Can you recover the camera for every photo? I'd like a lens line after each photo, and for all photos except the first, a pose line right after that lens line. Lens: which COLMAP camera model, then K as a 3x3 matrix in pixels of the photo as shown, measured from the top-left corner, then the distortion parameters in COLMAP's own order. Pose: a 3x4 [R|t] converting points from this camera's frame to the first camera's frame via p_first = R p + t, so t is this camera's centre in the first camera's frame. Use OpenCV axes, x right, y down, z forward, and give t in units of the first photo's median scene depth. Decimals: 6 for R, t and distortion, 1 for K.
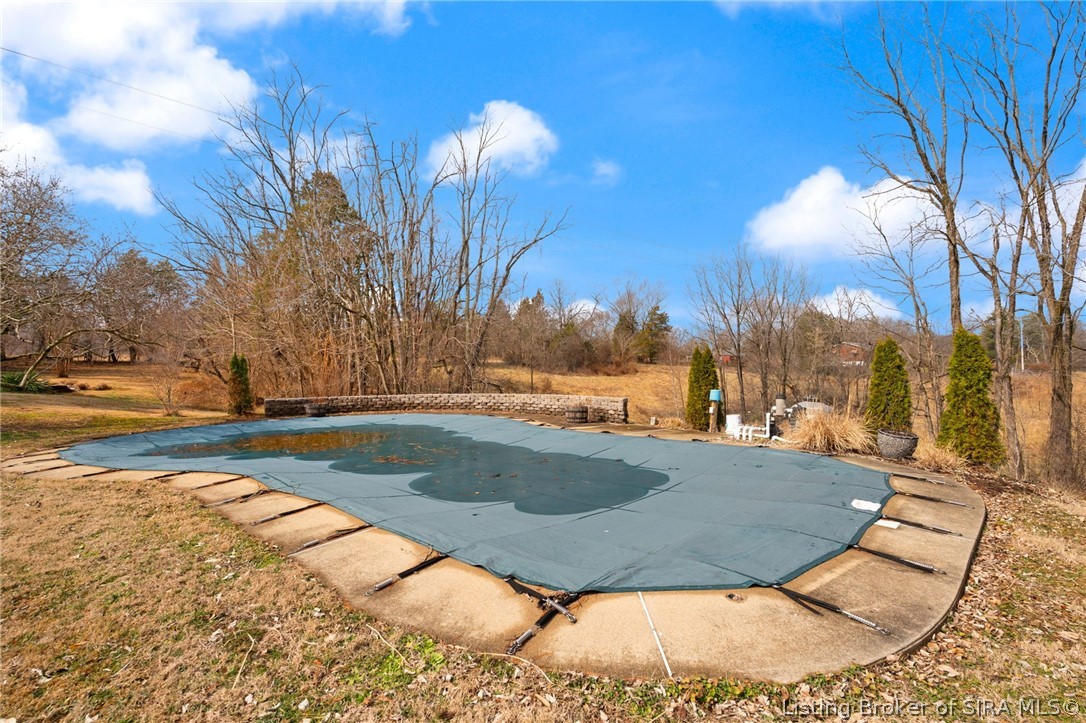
lens RADIAL K [[493.7, 0, 543.0], [0, 493.7, 361.5], [0, 0, 1]] dist [-0.001244, 0.000088]
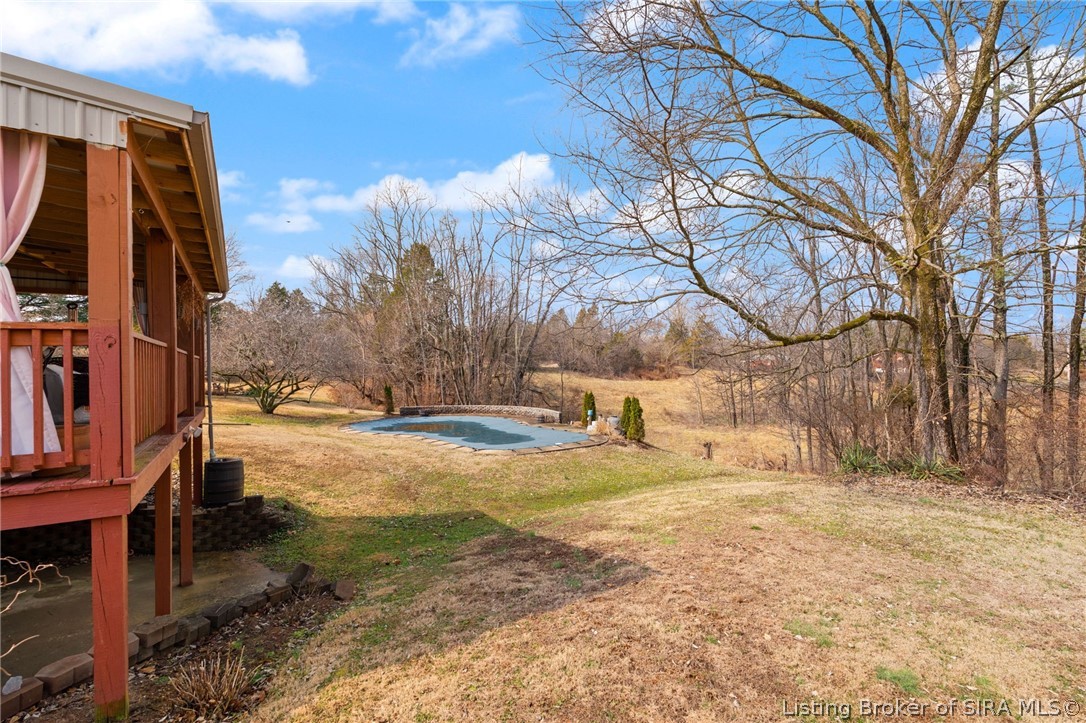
lens RADIAL K [[493.7, 0, 543.0], [0, 493.7, 361.5], [0, 0, 1]] dist [-0.001244, 0.000088]
pose [[0.989361, 0.008519, -0.145231, 0.063007], [-0.007319, 0.999935, 0.008797, -0.026657], [0.145296, -0.007641, 0.989359, -0.186091]]
